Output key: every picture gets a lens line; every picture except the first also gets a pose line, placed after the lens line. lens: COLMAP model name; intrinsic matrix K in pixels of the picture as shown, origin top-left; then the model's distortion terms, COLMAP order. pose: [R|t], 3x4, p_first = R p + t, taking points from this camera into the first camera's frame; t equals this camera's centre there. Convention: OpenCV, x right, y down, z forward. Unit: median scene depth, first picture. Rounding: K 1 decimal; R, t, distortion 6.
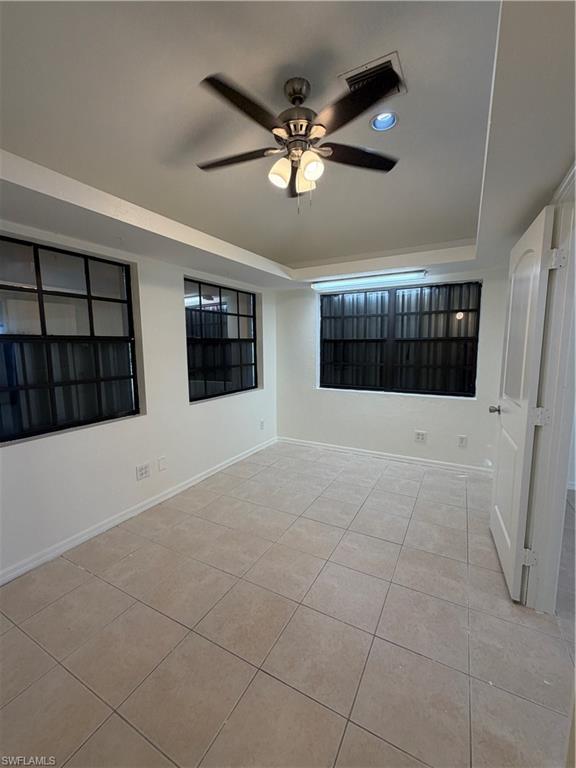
lens RADIAL K [[313.7, 0, 287.1], [0, 313.7, 382.7], [0, 0, 1]] dist [0.001115, 0.000457]
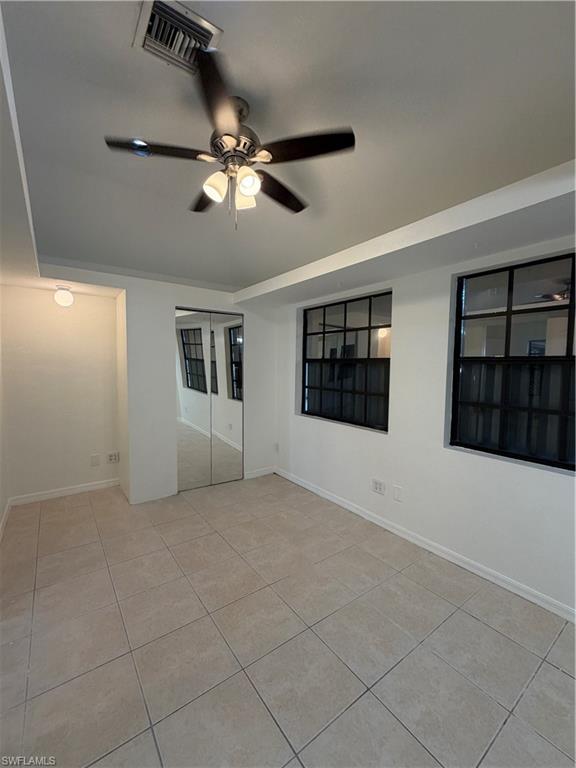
lens RADIAL K [[313.7, 0, 283.1], [0, 313.7, 381.8], [0, 0, 1]] dist [0.001115, 0.000457]
pose [[-0.413517, 0.054646, -0.908855, 0.620998], [-0.117053, 0.986723, 0.112585, -0.144603], [0.902941, 0.152940, -0.401631, 1.119443]]
